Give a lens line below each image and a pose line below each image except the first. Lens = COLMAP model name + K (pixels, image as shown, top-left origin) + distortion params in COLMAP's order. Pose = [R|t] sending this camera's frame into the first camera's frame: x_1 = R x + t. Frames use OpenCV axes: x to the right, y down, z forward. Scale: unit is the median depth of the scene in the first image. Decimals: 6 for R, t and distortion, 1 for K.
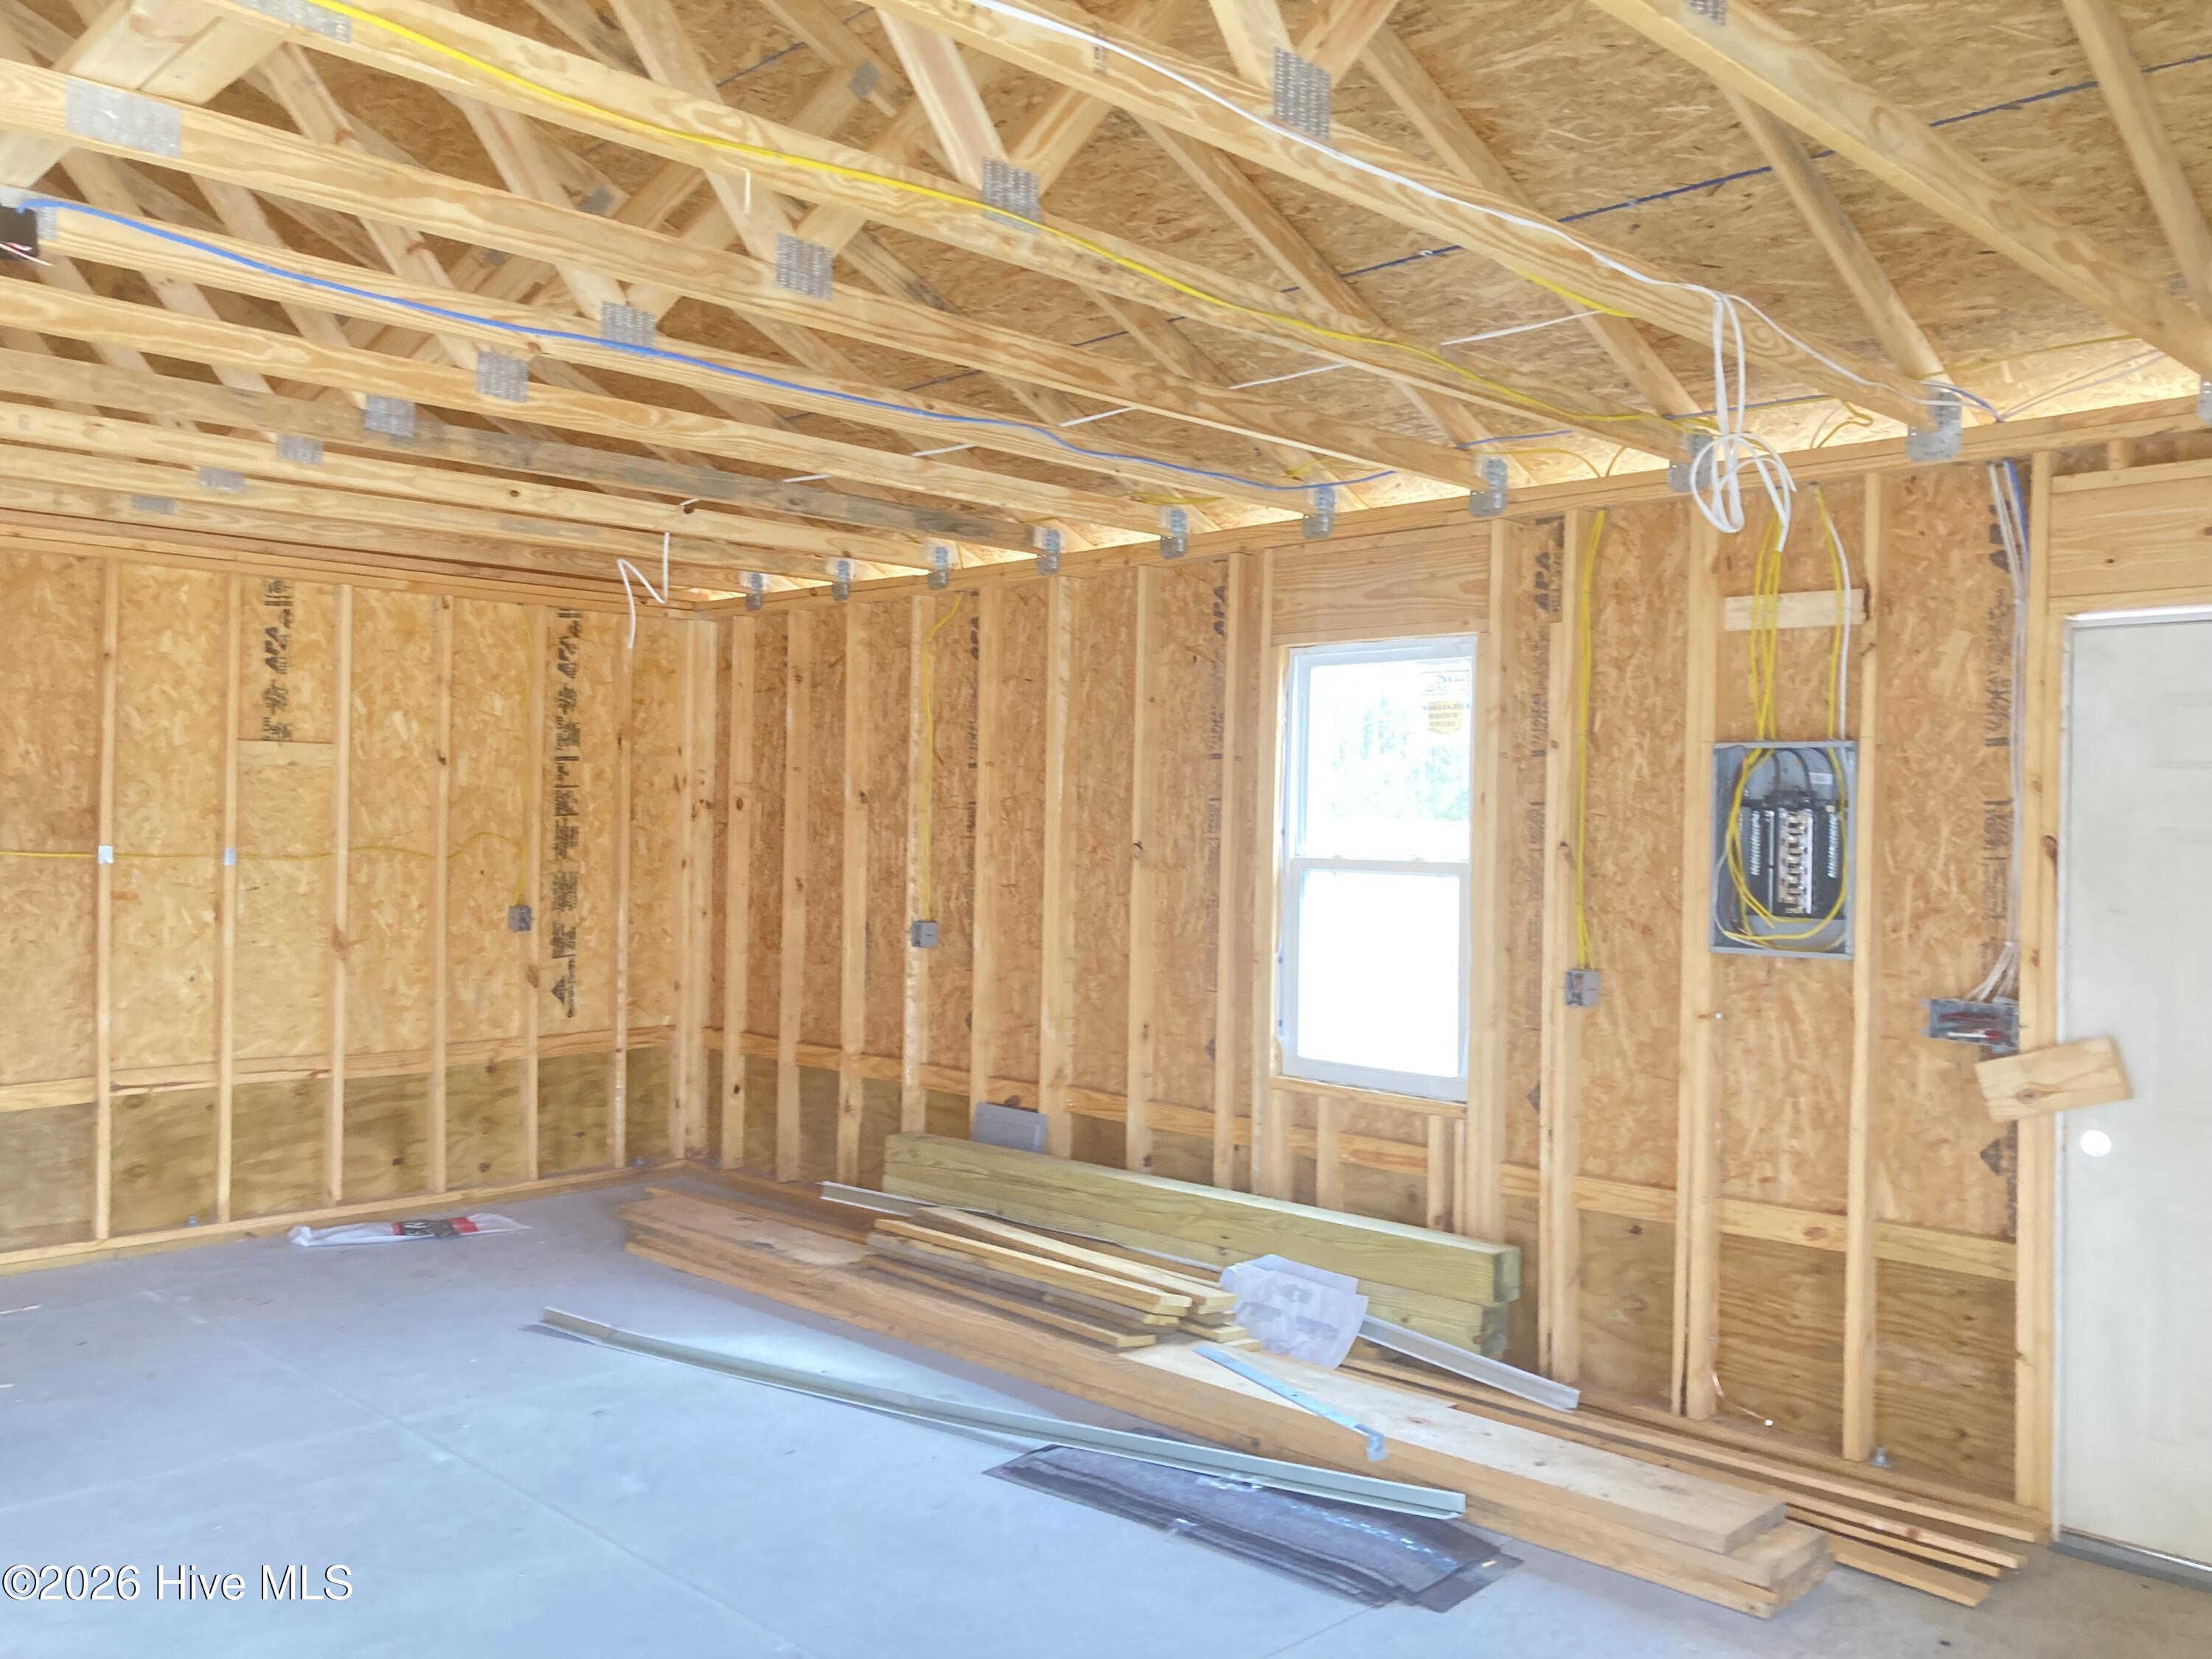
lens RADIAL K [[1800.7, 0, 1125.7], [0, 1800.7, 840.3], [0, 0, 1]] dist [0.055718, -0.054571]
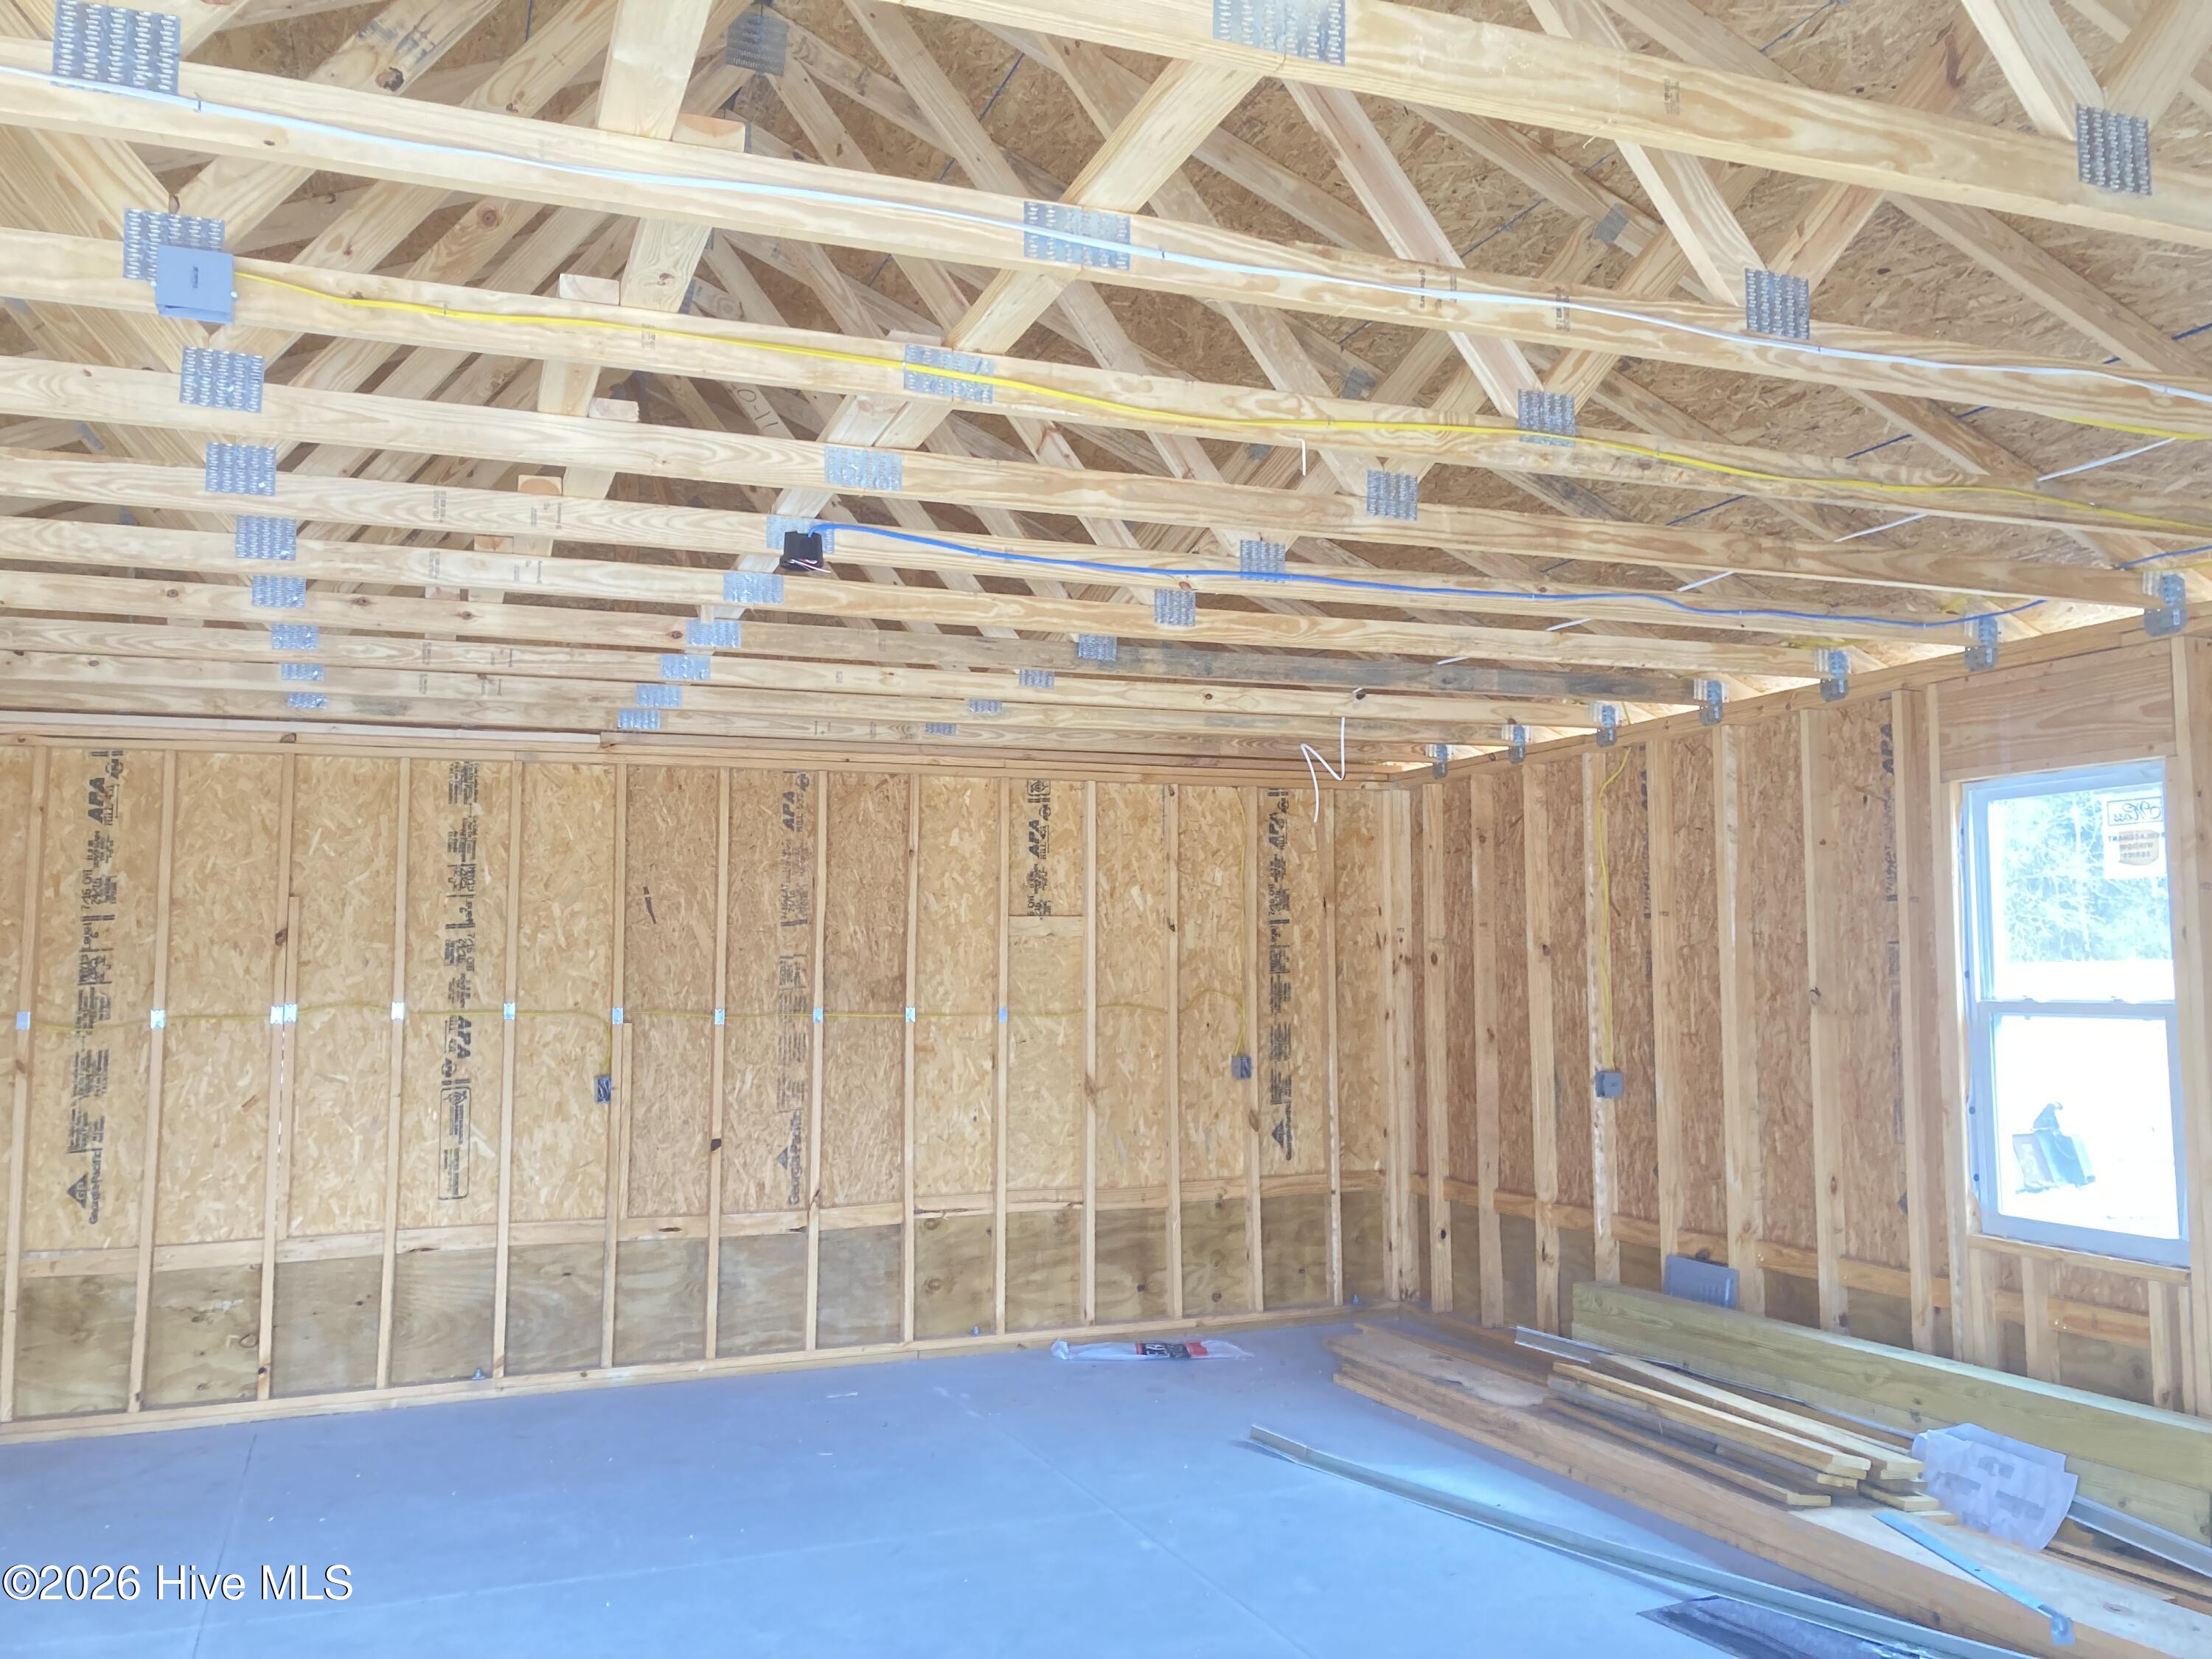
lens RADIAL K [[1823.3, 0, 1208.3], [0, 1823.3, 826.8], [0, 0, 1]] dist [0.173351, -0.304386]
pose [[0.929448, -0.053478, -0.365057, 0.075194], [0.019651, 0.995211, -0.095758, 0.003883], [0.368429, 0.081829, 0.926047, -0.067827]]
